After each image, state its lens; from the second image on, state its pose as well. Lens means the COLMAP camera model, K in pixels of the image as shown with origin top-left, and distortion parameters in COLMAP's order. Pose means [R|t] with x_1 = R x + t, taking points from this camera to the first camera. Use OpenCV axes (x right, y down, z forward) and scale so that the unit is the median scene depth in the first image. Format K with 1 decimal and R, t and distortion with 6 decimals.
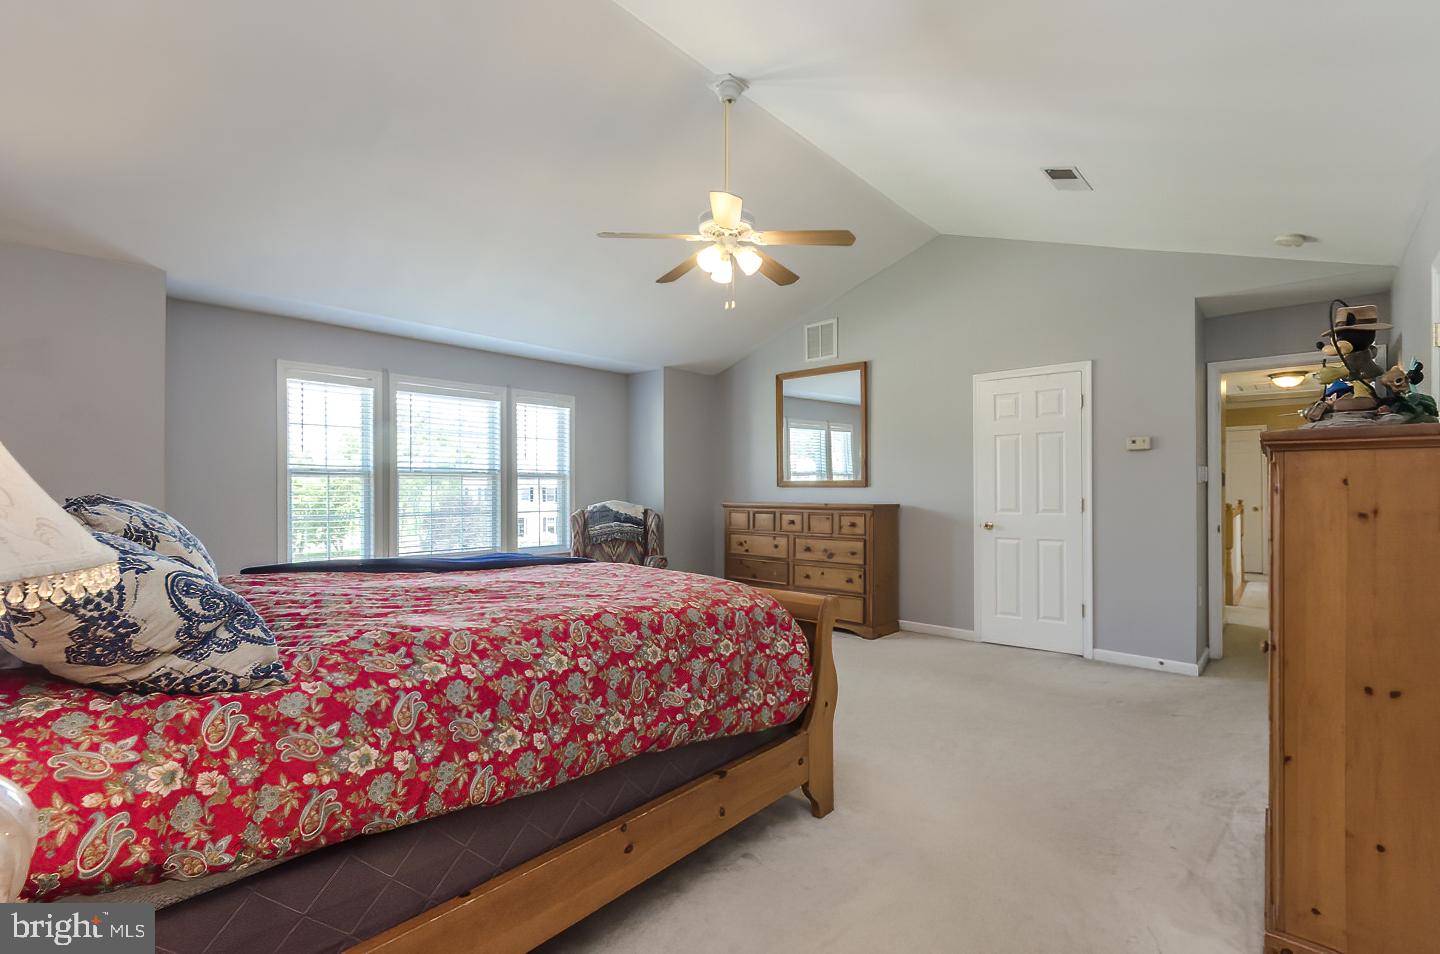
lens RADIAL K [[638.8, 0, 719.0], [0, 638.8, 488.3], [0, 0, 1]] dist [0.003024, 0.001609]
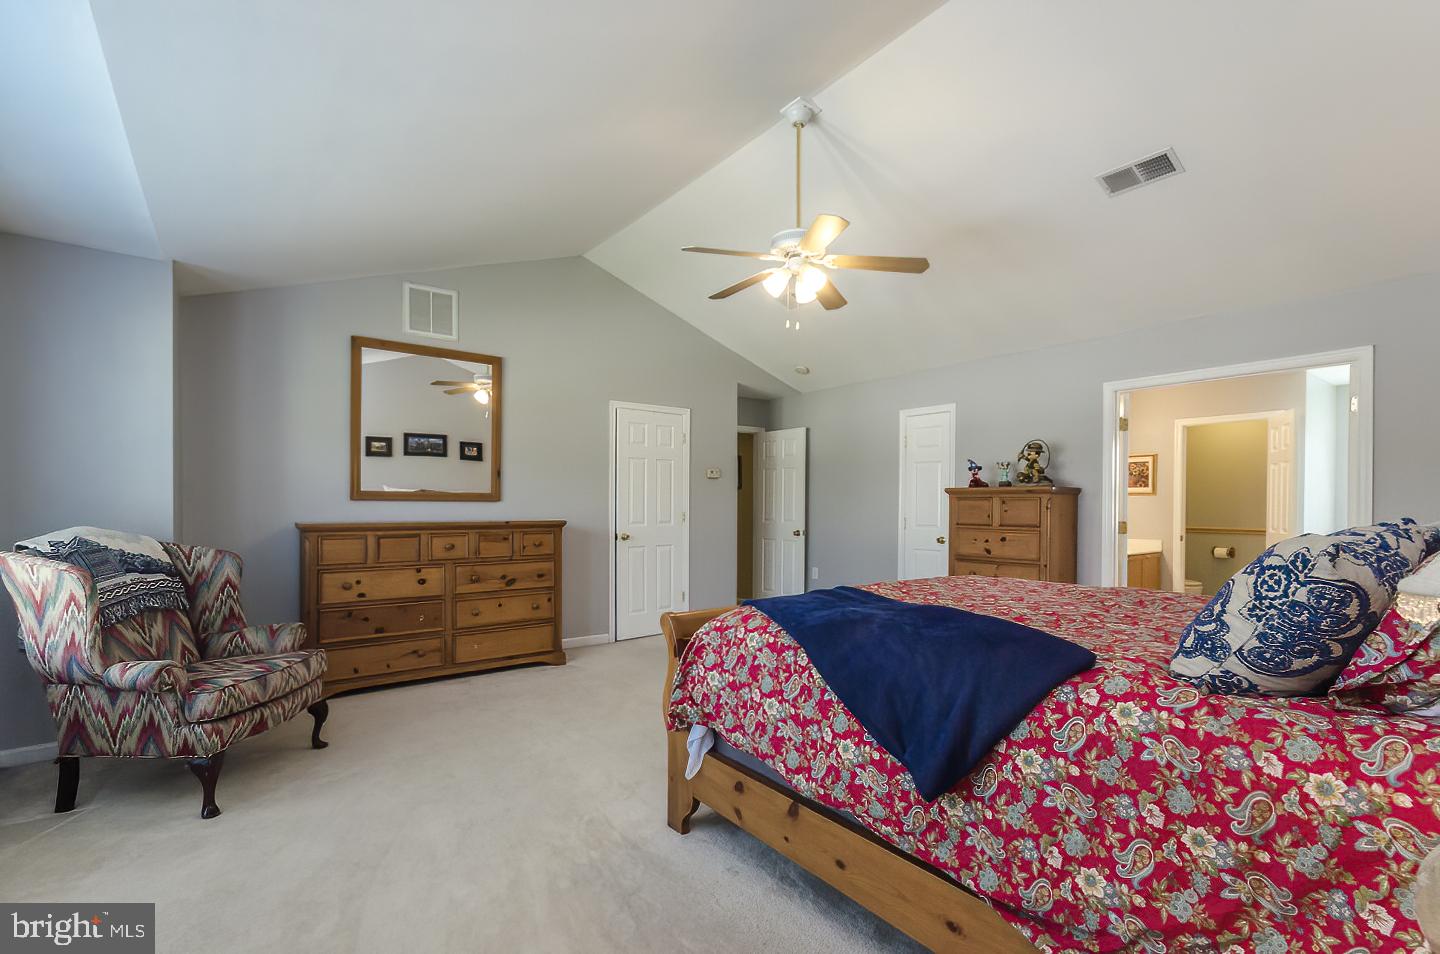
lens RADIAL K [[638.8, 0, 739.8], [0, 638.8, 504.6], [0, 0, 1]] dist [0.003024, 0.001609]
pose [[0.174055, 0.000163, 0.984736, -0.596994], [-0.010244, 0.999946, 0.001645, -0.002231], [-0.984683, -0.010374, 0.174047, 0.546184]]
